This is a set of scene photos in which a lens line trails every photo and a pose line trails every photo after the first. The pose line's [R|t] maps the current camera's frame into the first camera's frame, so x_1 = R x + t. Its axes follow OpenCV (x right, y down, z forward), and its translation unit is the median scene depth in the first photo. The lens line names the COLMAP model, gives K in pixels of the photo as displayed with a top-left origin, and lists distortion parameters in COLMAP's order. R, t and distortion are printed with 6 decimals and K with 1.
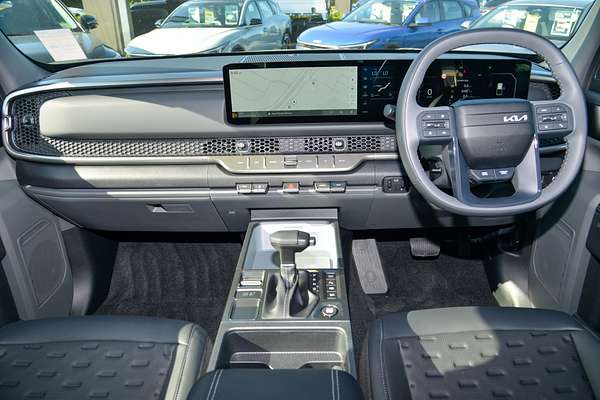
lens RADIAL K [[440.9, 0, 302.9], [0, 440.9, 208.0], [0, 0, 1]] dist [-0.101247, 0.055452]
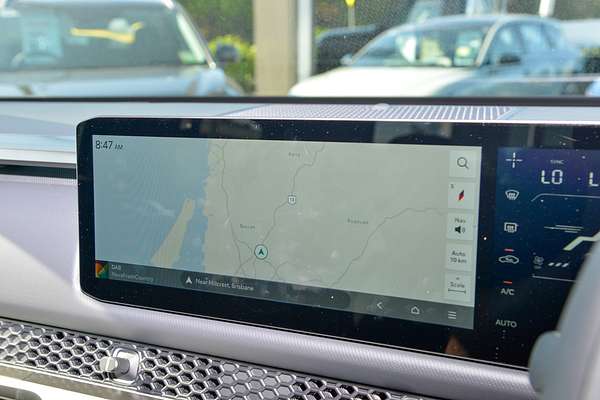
lens RADIAL K [[731.1, 0, 295.7], [0, 731.1, 200.4], [0, 0, 1]] dist [0.180077, 0.000000]
pose [[0.914197, 0.085187, -0.396215, 0.194244], [-0.171925, 0.966846, -0.188813, -0.184496], [0.366994, 0.240732, 0.898534, 0.548401]]
